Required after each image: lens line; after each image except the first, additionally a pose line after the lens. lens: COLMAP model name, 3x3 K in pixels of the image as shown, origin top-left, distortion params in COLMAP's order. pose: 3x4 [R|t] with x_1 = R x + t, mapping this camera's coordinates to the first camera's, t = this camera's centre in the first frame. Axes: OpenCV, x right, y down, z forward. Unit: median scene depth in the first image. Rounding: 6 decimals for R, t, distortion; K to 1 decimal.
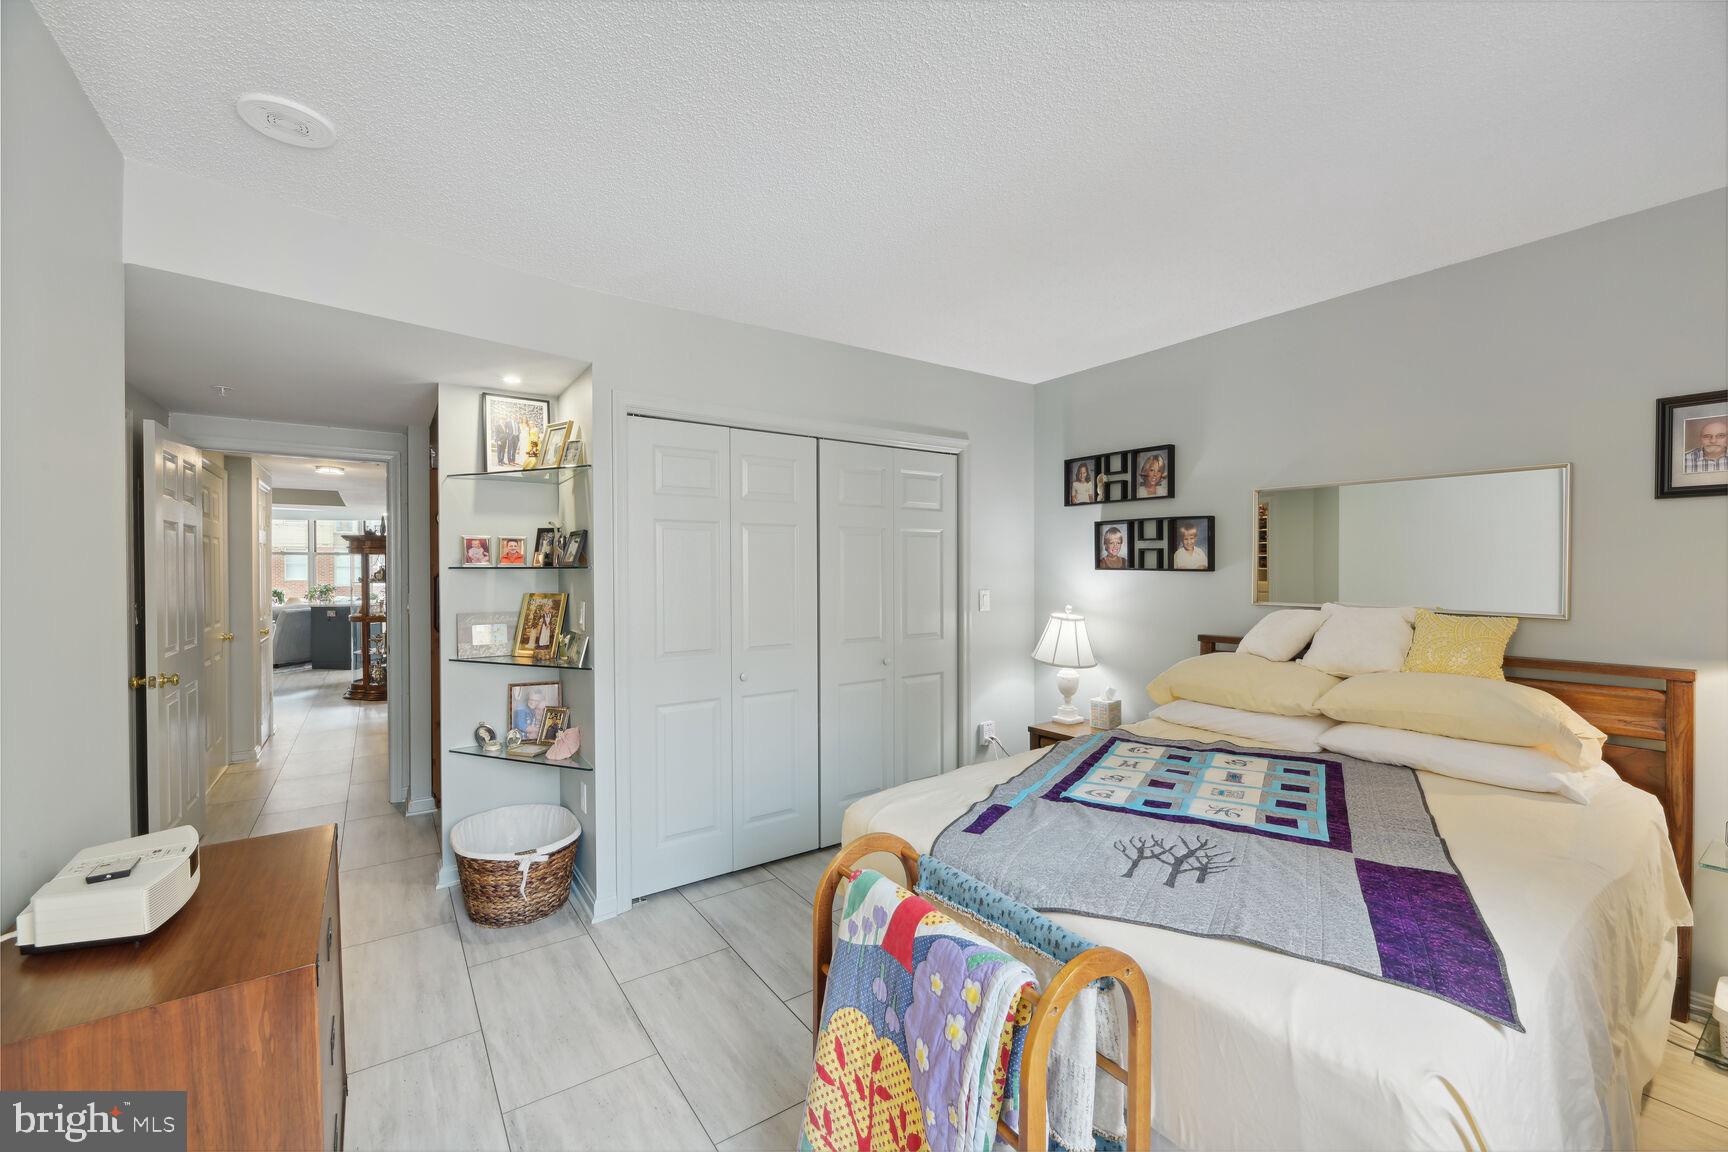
lens RADIAL K [[694.8, 0, 872.1], [0, 694.8, 575.3], [0, 0, 1]] dist [-0.002251, 0.002712]
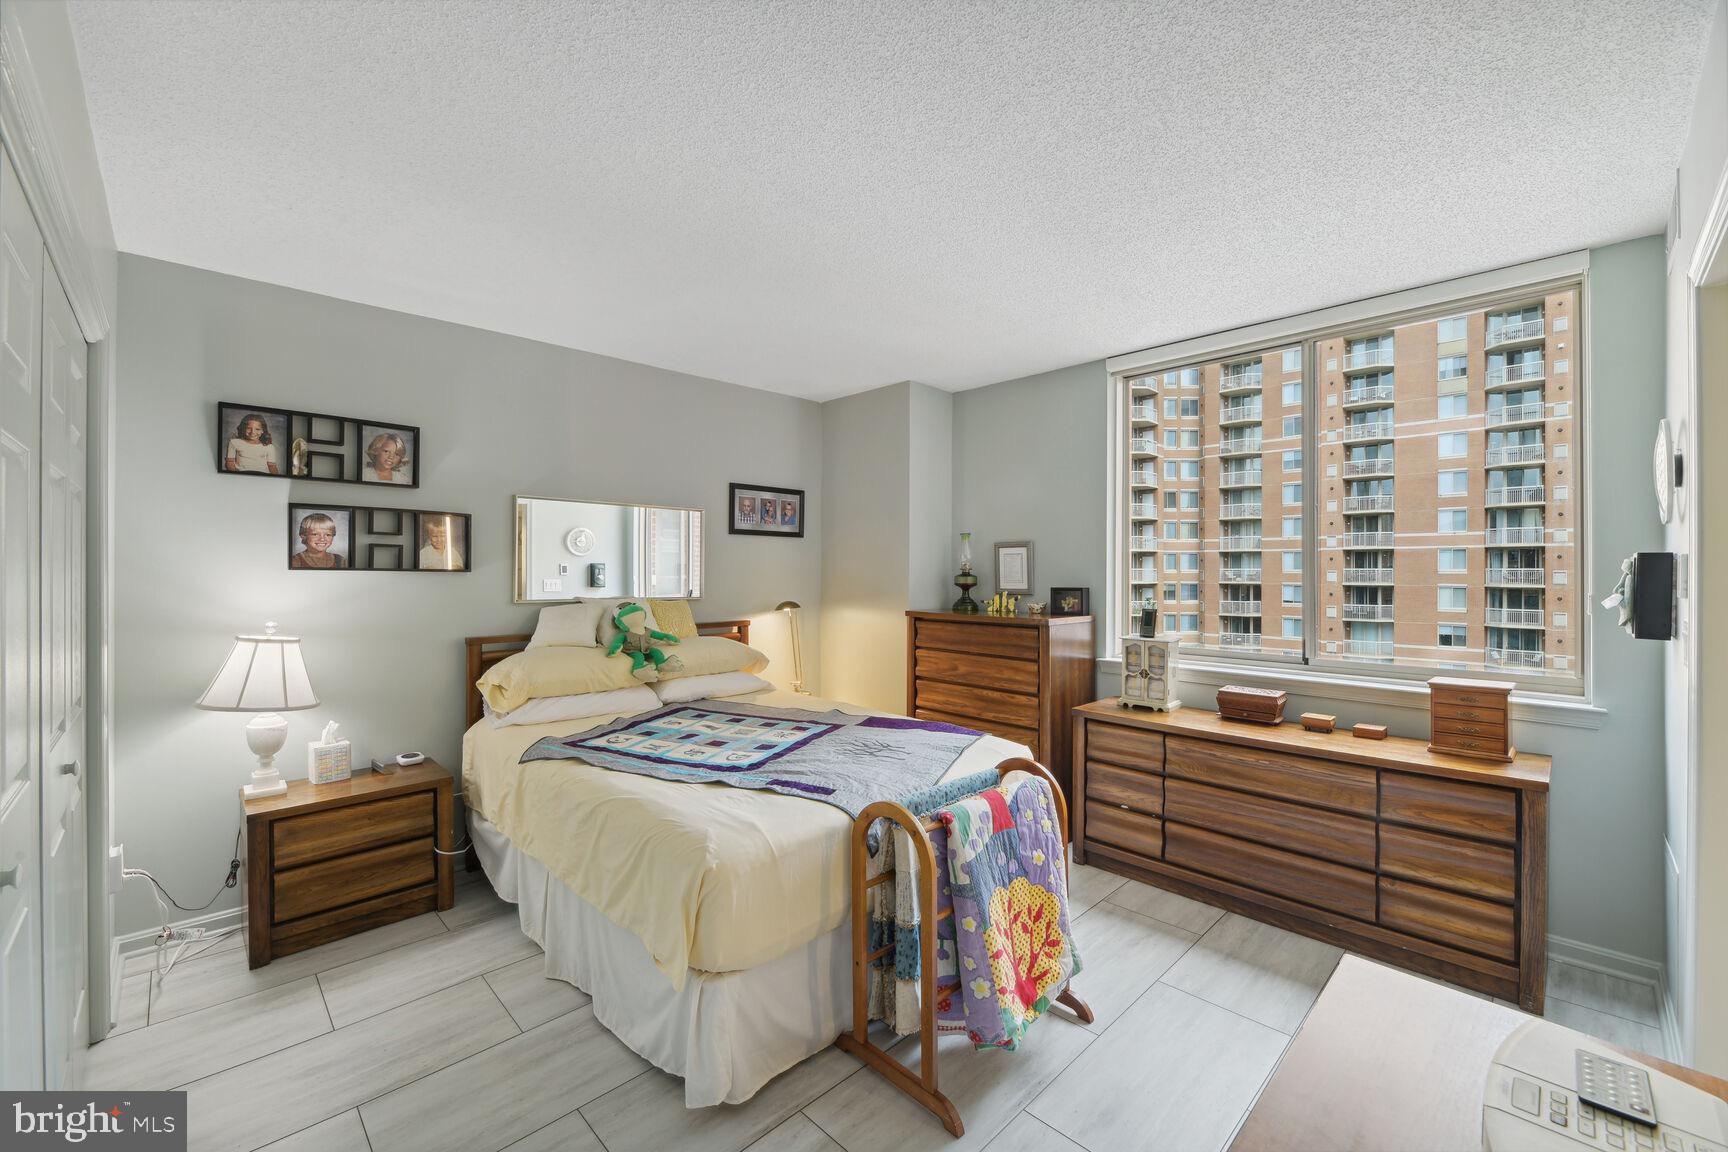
lens RADIAL K [[694.8, 0, 866.7], [0, 694.8, 569.5], [0, 0, 1]] dist [-0.002251, 0.002712]
pose [[-0.161125, 0.004739, 0.986923, -0.518832], [0.009069, 0.999953, -0.003321, -0.000590], [-0.986892, 0.008416, -0.161160, 0.570452]]
